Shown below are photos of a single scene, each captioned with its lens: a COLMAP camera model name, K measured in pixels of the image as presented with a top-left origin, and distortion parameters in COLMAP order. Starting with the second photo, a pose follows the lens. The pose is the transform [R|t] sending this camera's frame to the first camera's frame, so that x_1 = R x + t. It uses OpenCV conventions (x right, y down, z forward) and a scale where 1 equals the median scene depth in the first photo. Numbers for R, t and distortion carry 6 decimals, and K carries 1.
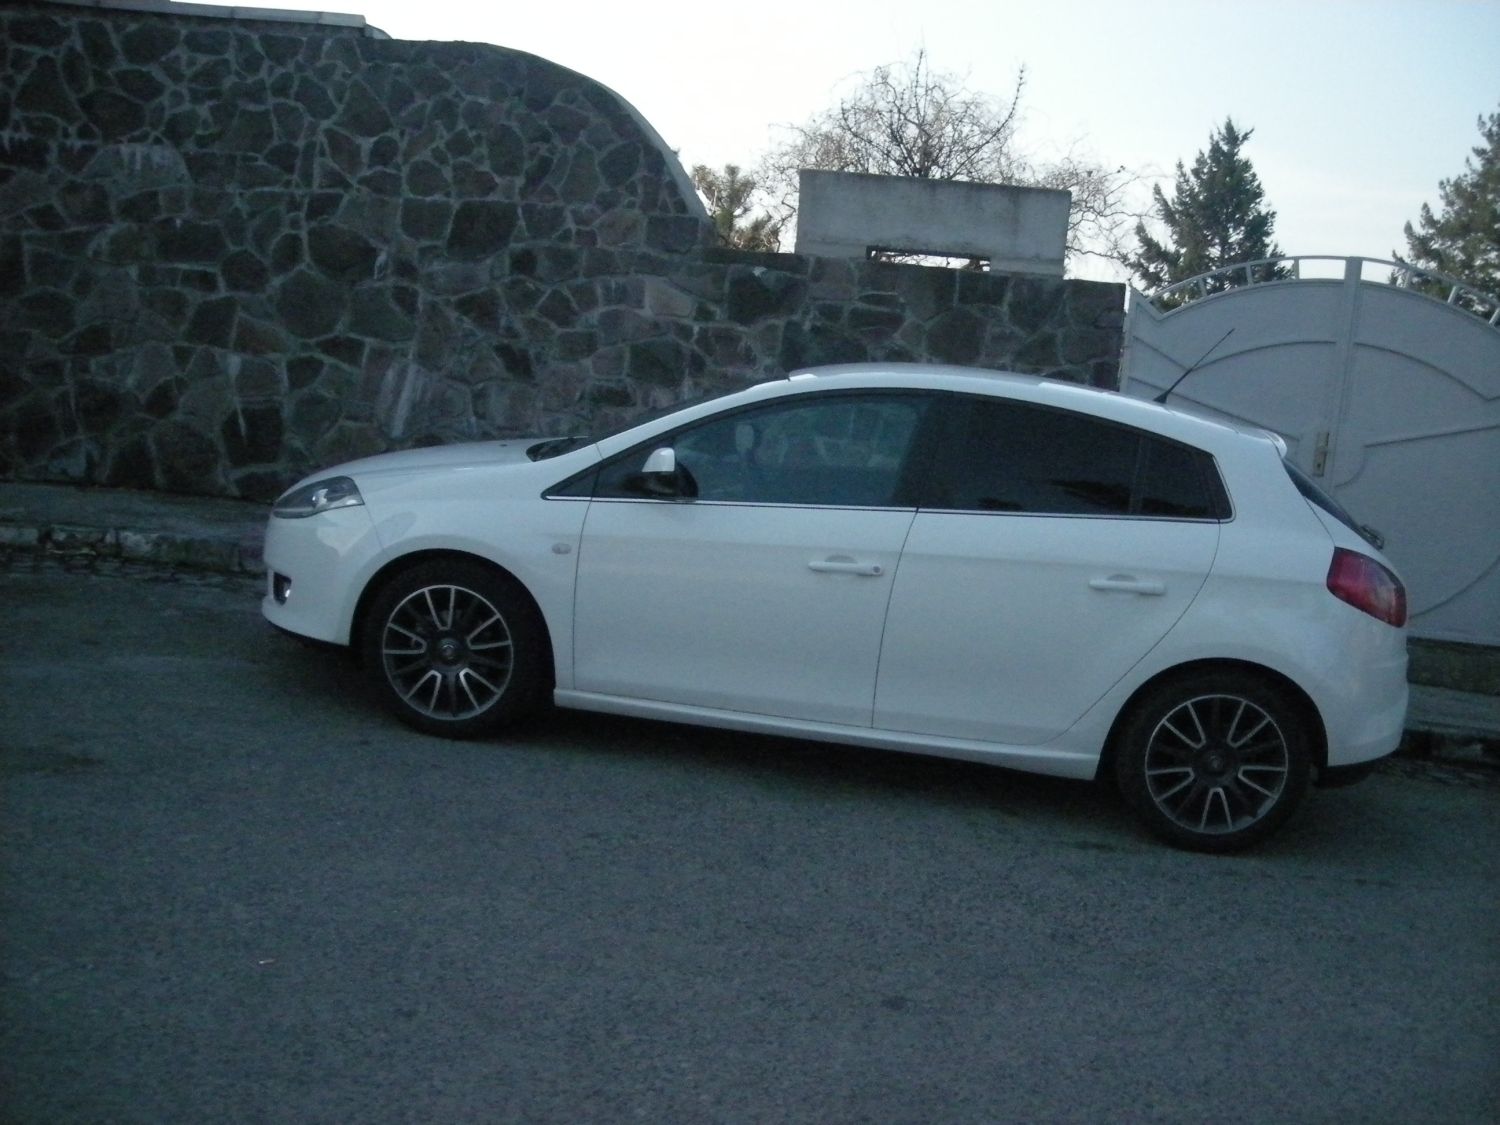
lens RADIAL K [[1524.8, 0, 745.4], [0, 1524.8, 556.2], [0, 0, 1]] dist [-0.179879, 0.104135]
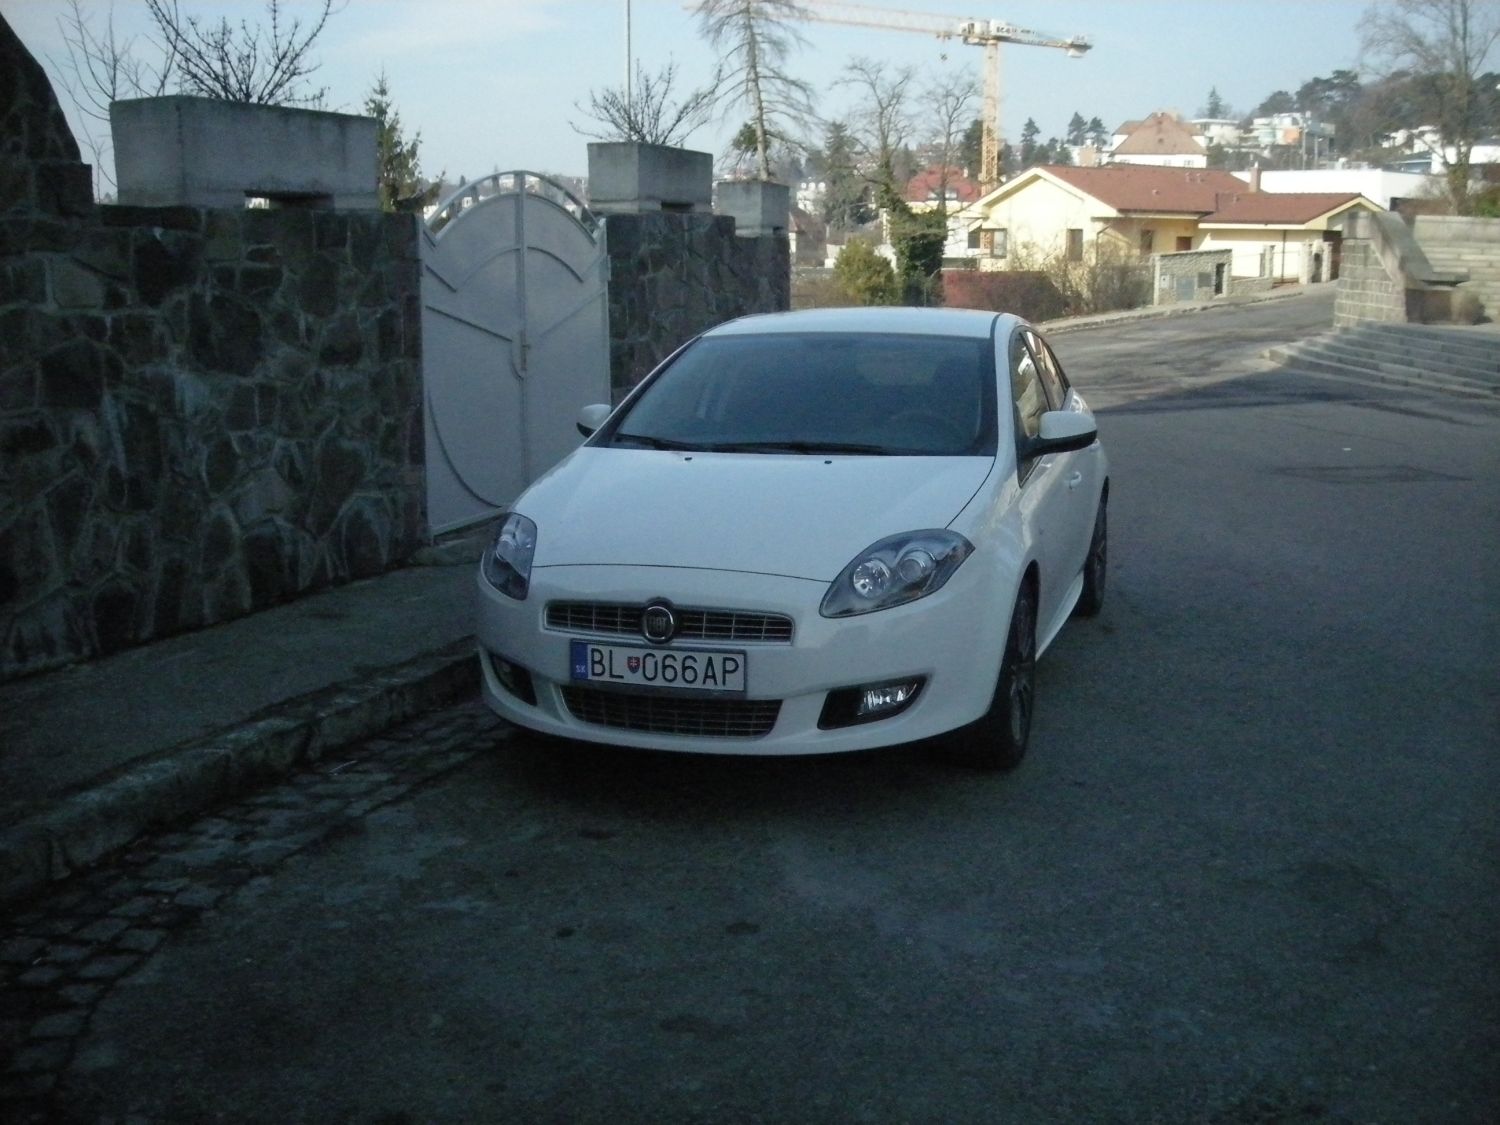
lens RADIAL K [[1524.8, 0, 745.4], [0, 1524.8, 556.2], [0, 0, 1]] dist [-0.179879, 0.104135]
pose [[0.186510, -0.277940, 0.942318, -0.664847], [0.175256, 0.953176, 0.246455, -0.163382], [-0.966695, 0.119181, 0.226488, 0.568249]]
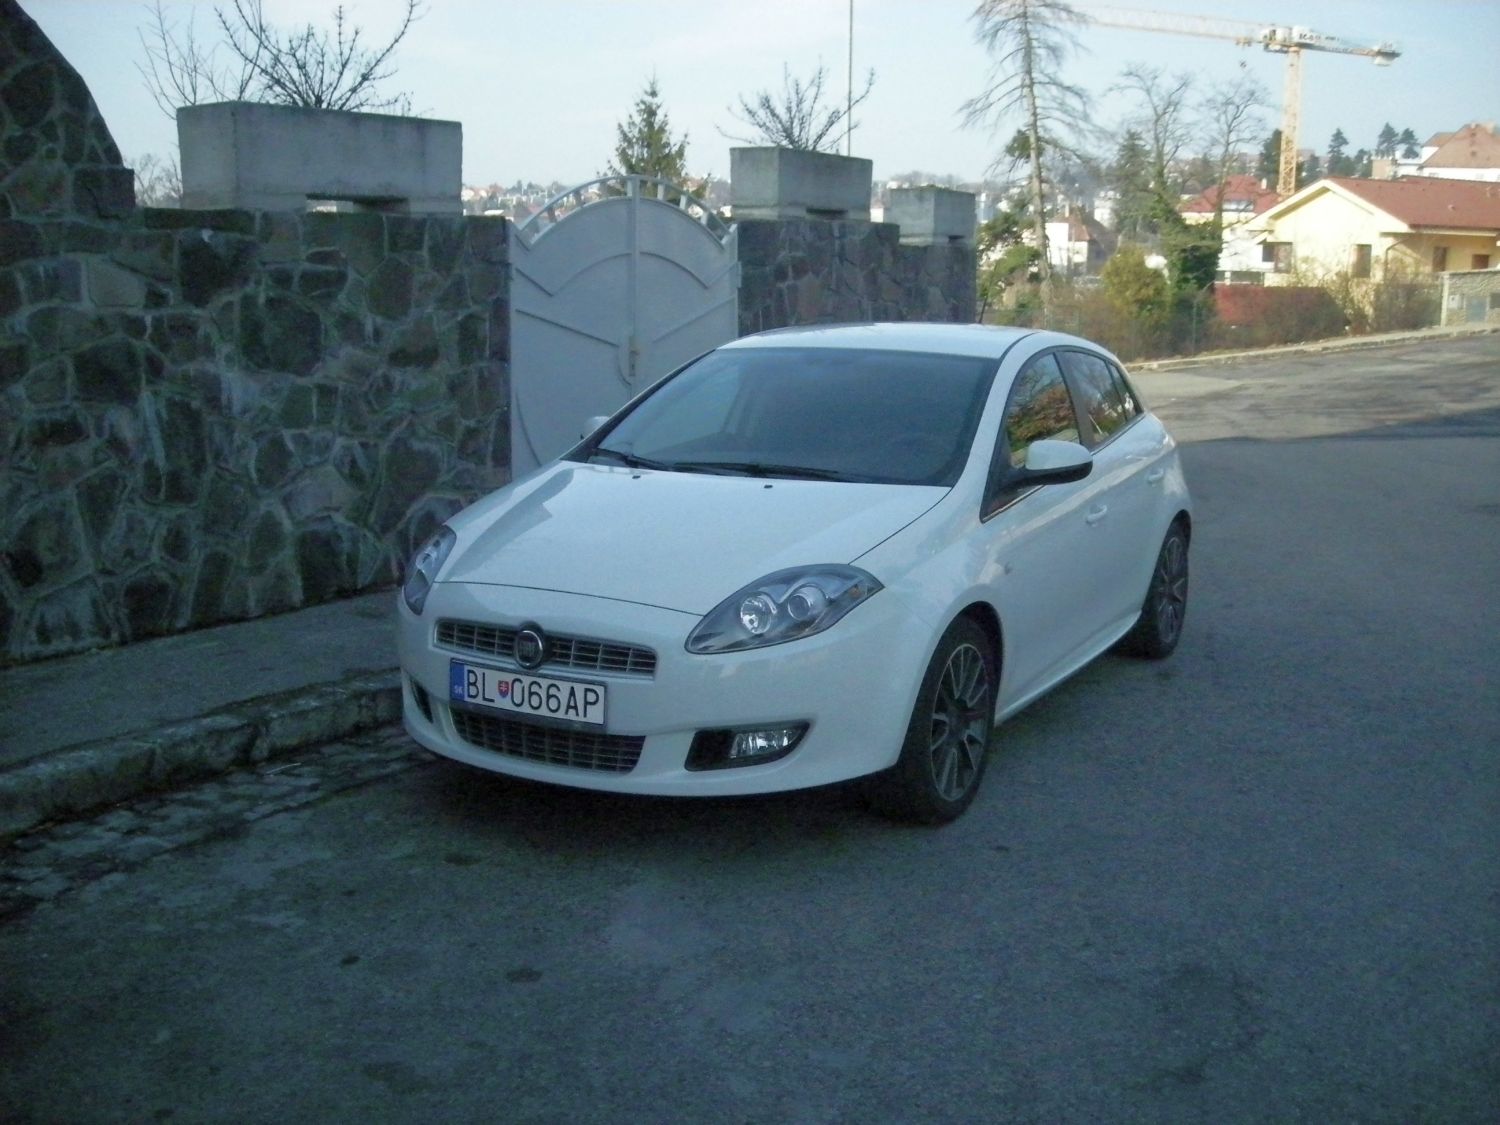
lens RADIAL K [[1524.8, 0, 745.4], [0, 1524.8, 556.2], [0, 0, 1]] dist [-0.179879, 0.104135]
pose [[0.366982, -0.261864, 0.892609, -0.603159], [0.170181, 0.962265, 0.212331, -0.143099], [-0.914529, 0.073984, 0.397698, 0.456840]]
